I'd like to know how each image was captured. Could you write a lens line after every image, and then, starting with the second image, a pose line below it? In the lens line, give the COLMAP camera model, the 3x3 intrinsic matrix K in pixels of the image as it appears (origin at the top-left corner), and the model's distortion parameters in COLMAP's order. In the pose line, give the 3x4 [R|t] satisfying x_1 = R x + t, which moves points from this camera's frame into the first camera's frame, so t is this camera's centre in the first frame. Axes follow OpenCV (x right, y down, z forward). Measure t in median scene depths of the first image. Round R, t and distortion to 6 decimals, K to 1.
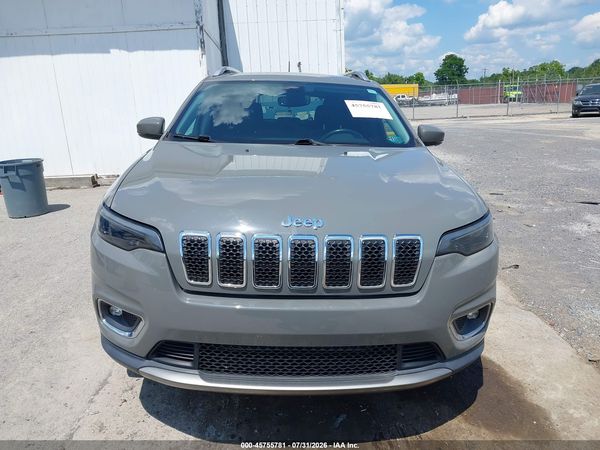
lens RADIAL K [[474.5, 0, 299.3], [0, 474.5, 222.9], [0, 0, 1]] dist [0.008095, -0.006095]
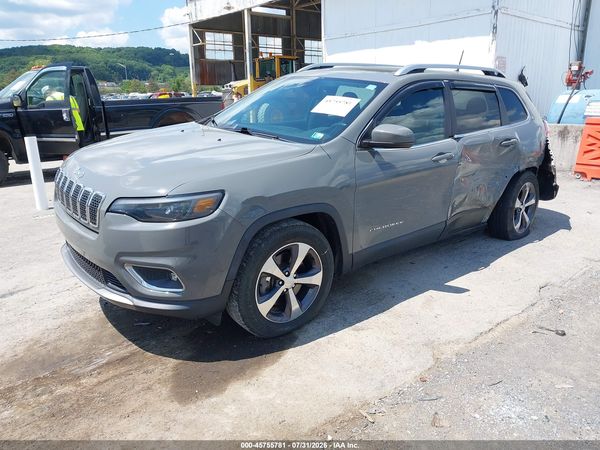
lens RADIAL K [[474.5, 0, 303.1], [0, 474.5, 223.6], [0, 0, 1]] dist [0.008095, -0.006095]
pose [[0.604633, 0.233281, -0.761576, 0.389619], [-0.204787, 0.969536, 0.134397, -0.046349], [0.769728, 0.074700, 0.633986, 0.124768]]
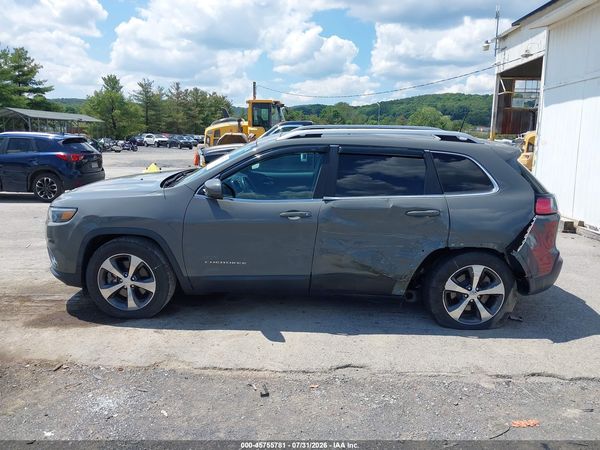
lens RADIAL K [[474.5, 0, 305.6], [0, 474.5, 234.7], [0, 0, 1]] dist [0.008095, -0.006095]
pose [[-0.097955, 0.229155, -0.968449, 0.583868], [-0.262863, 0.932612, 0.247262, -0.177052], [0.959848, 0.278789, -0.031118, 0.537140]]
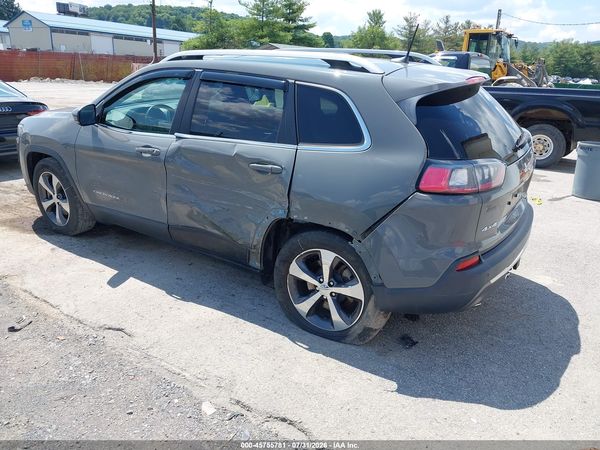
lens RADIAL K [[474.5, 0, 299.0], [0, 474.5, 229.2], [0, 0, 1]] dist [0.008095, -0.006095]
pose [[-0.608306, 0.263840, -0.748567, 0.366534], [-0.218357, 0.851109, 0.477424, -0.245854], [0.763075, 0.453875, -0.460123, 0.834419]]
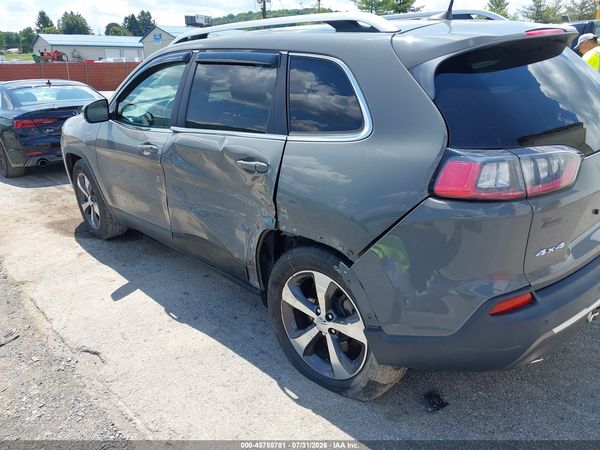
lens RADIAL K [[474.5, 0, 299.0], [0, 474.5, 231.4], [0, 0, 1]] dist [0.008095, -0.006095]
pose [[-0.768399, 0.259677, -0.584920, 0.256508], [-0.113737, 0.844017, 0.524118, -0.227303], [0.629783, 0.469258, -0.619007, 0.841039]]
